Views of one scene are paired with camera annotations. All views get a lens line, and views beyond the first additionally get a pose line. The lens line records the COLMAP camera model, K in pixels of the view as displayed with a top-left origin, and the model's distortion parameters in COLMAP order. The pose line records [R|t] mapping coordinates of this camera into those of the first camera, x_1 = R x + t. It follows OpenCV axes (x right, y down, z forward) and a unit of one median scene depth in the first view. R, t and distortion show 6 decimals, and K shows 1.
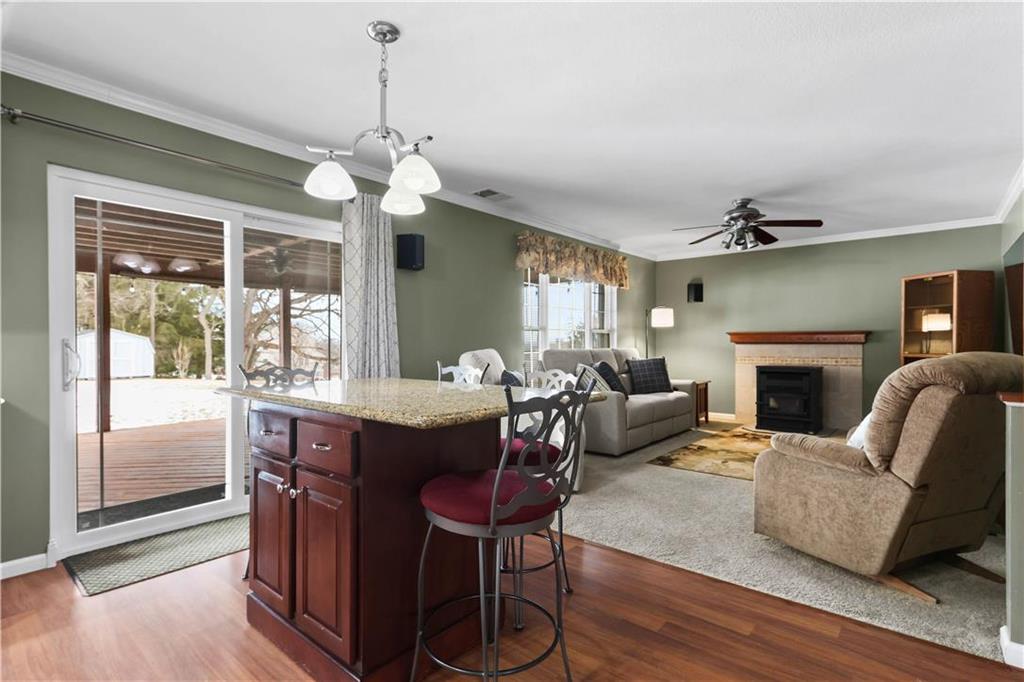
lens RADIAL K [[506.2, 0, 509.0], [0, 506.2, 345.3], [0, 0, 1]] dist [0.002745, 0.001672]
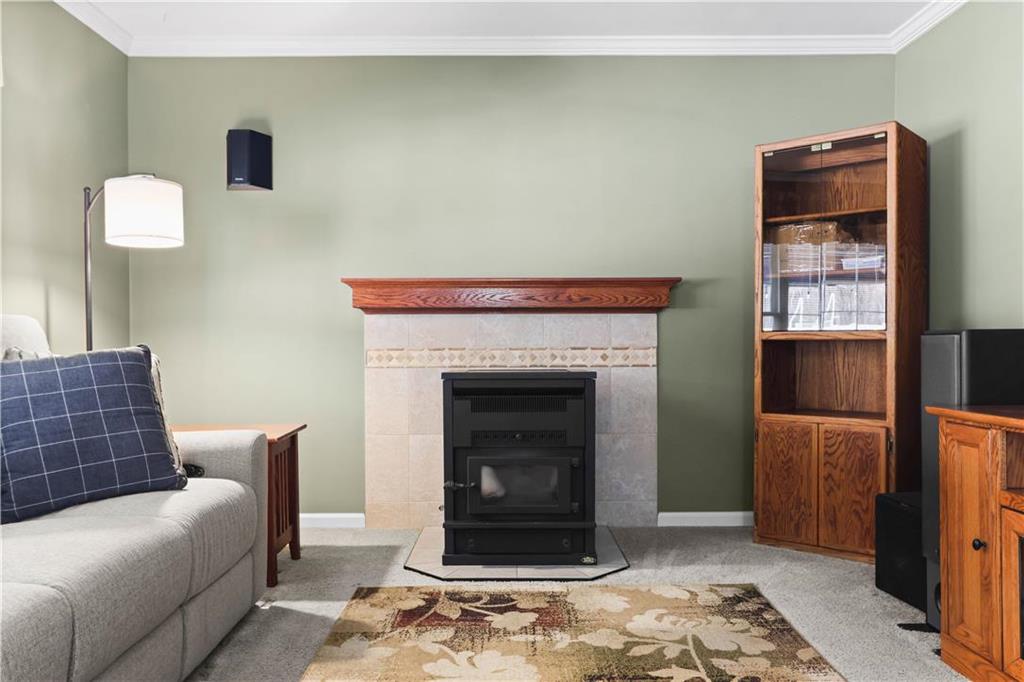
lens RADIAL K [[827.2, 0, 512.0], [0, 827.2, 341.0], [0, 0, 1]] dist [-0.002340, -0.001021]
pose [[0.771505, -0.001820, 0.636220, 0.183334], [0.007615, 0.999951, -0.006373, 0.024115], [-0.636177, 0.009762, 0.771481, 0.563243]]
